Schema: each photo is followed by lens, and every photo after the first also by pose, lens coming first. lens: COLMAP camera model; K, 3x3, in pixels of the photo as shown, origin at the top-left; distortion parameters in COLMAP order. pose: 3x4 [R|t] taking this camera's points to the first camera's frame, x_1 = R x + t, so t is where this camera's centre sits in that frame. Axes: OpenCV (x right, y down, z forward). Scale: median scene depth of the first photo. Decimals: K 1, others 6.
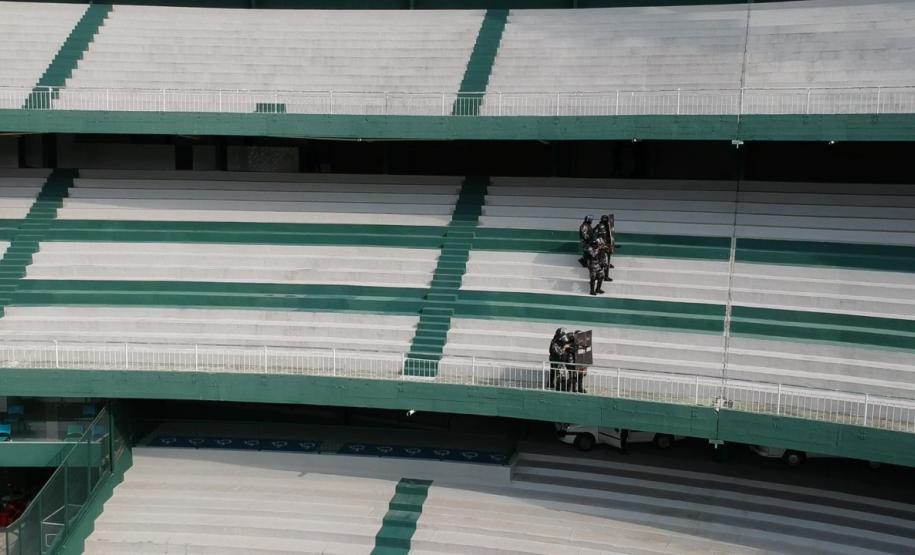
lens RADIAL K [[937.7, 0, 457.5], [0, 937.7, 277.5], [0, 0, 1]] dist [0.058929, -0.241732]
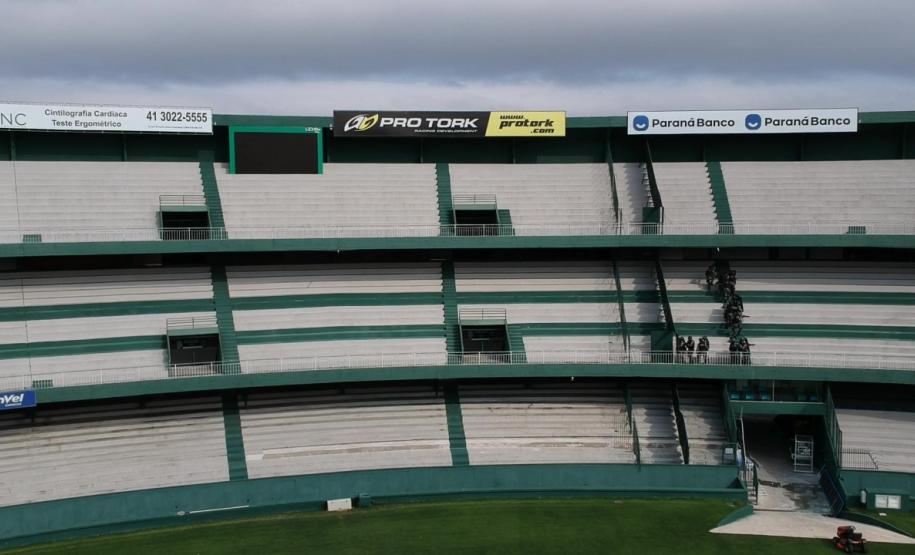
lens RADIAL K [[937.7, 0, 457.5], [0, 937.7, 277.5], [0, 0, 1]] dist [0.058929, -0.241732]
pose [[0.977746, -0.005808, -0.209711, -0.632121], [-0.002251, 0.999269, -0.038167, -0.016863], [0.209780, 0.037790, 0.977018, -1.024299]]
